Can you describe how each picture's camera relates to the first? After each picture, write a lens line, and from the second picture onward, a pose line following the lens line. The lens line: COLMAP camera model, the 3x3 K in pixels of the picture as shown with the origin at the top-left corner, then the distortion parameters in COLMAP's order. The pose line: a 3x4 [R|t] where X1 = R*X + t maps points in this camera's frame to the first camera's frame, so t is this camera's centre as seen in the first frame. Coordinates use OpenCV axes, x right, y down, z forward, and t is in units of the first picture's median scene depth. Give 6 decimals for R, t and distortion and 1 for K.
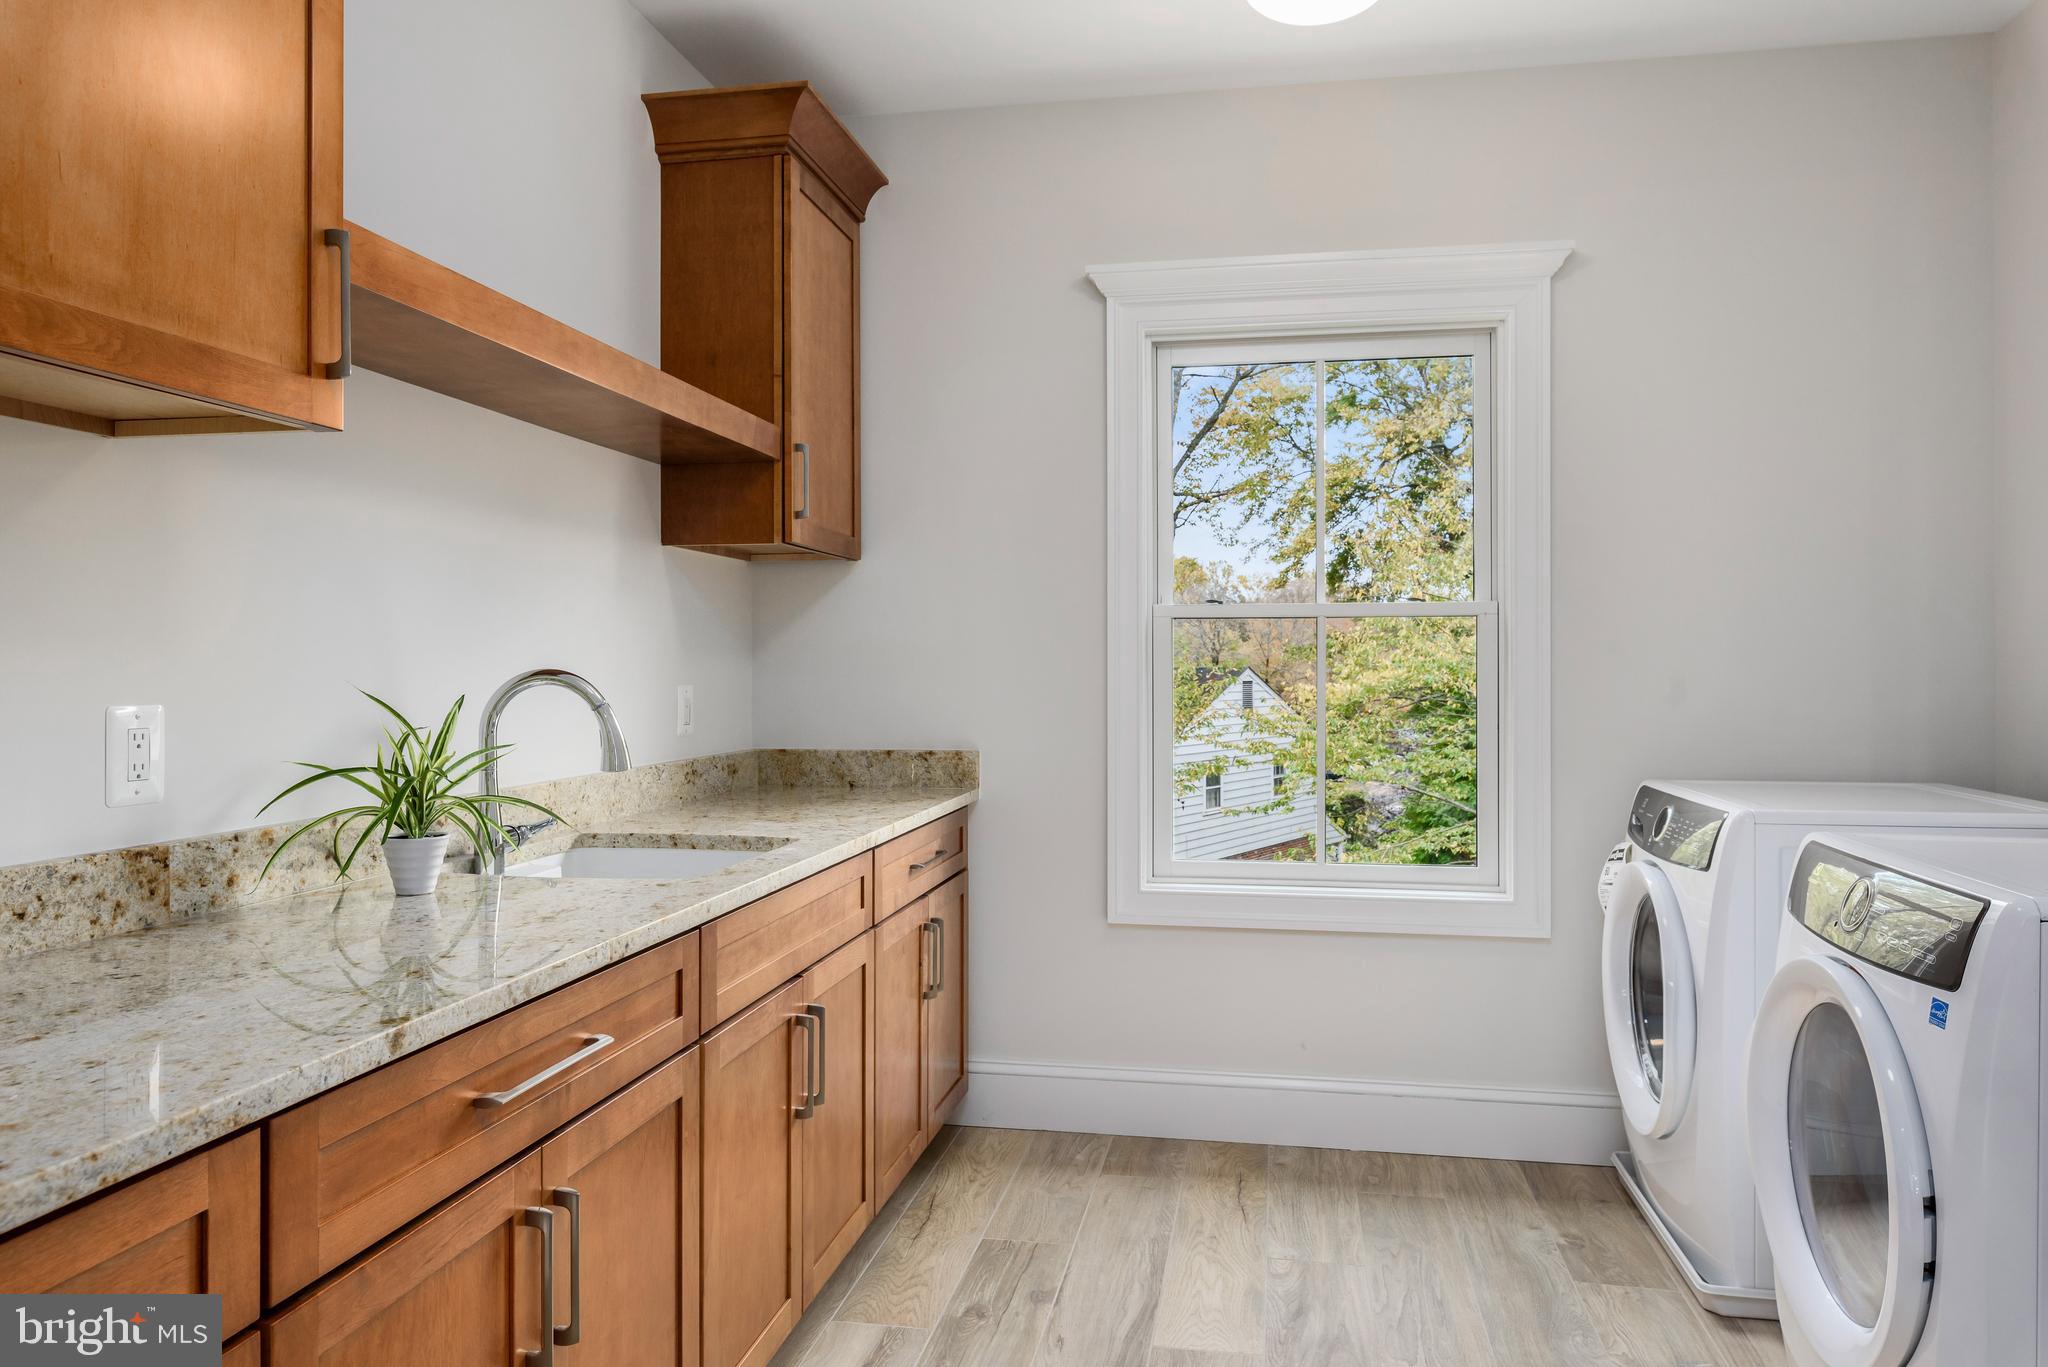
lens RADIAL K [[1368.4, 0, 1024.0], [0, 1368.4, 683.5], [0, 0, 1]] dist [-0.002861, -0.001004]
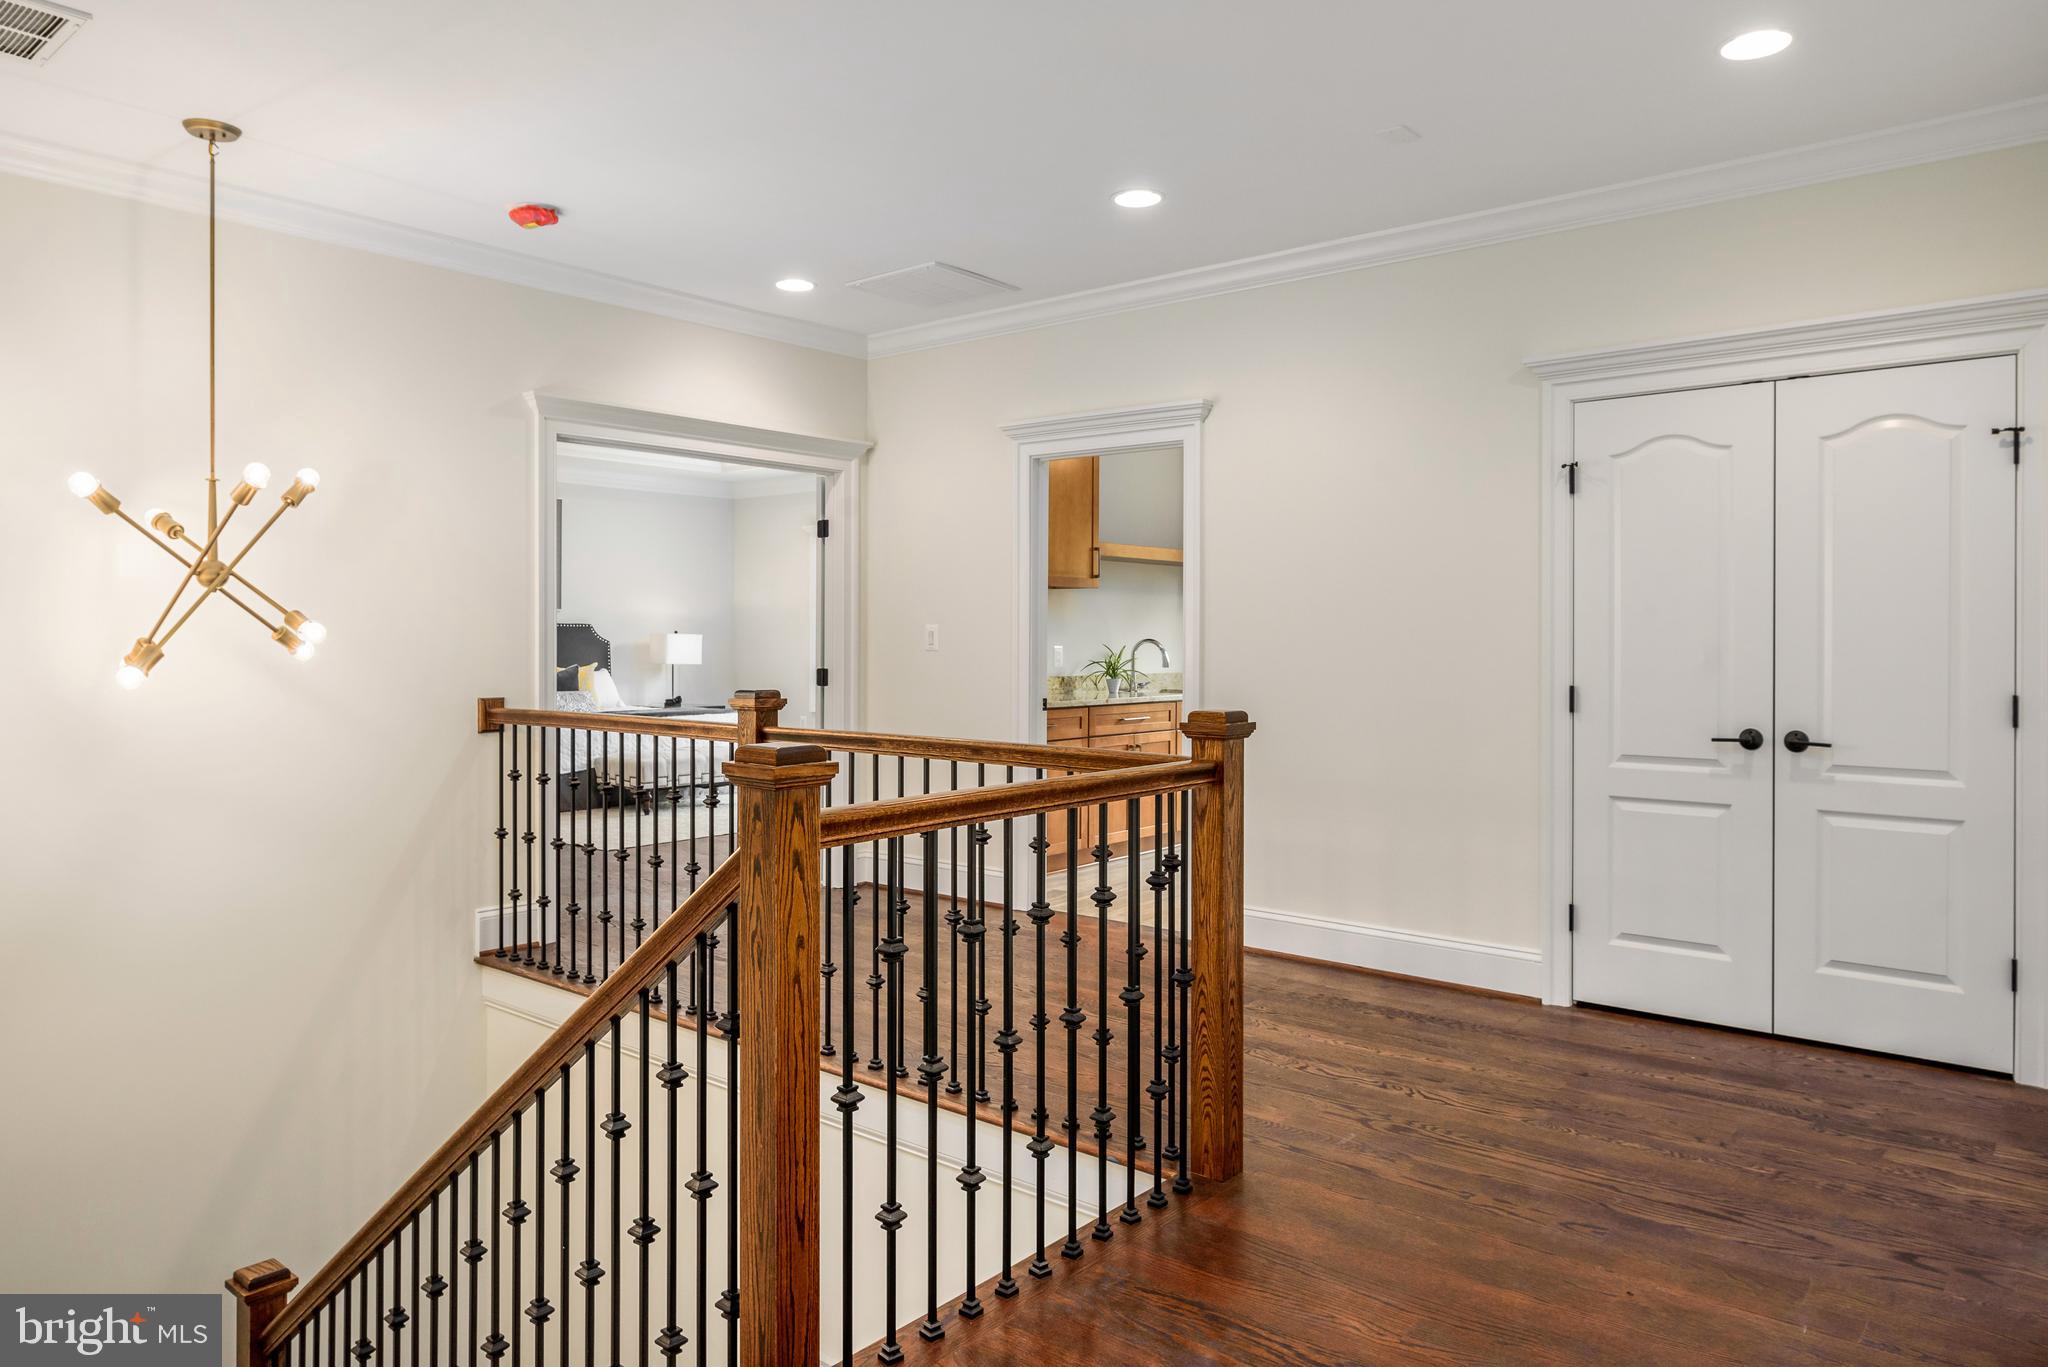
lens RADIAL K [[1287.6, 0, 1024.8], [0, 1287.6, 652.4], [0, 0, 1]] dist [-0.000711, -0.000136]
pose [[0.874766, 0.002590, -0.484539, 1.263077], [-0.004010, 0.999990, -0.001893, 0.040673], [0.484529, 0.003599, 0.874768, -2.651550]]
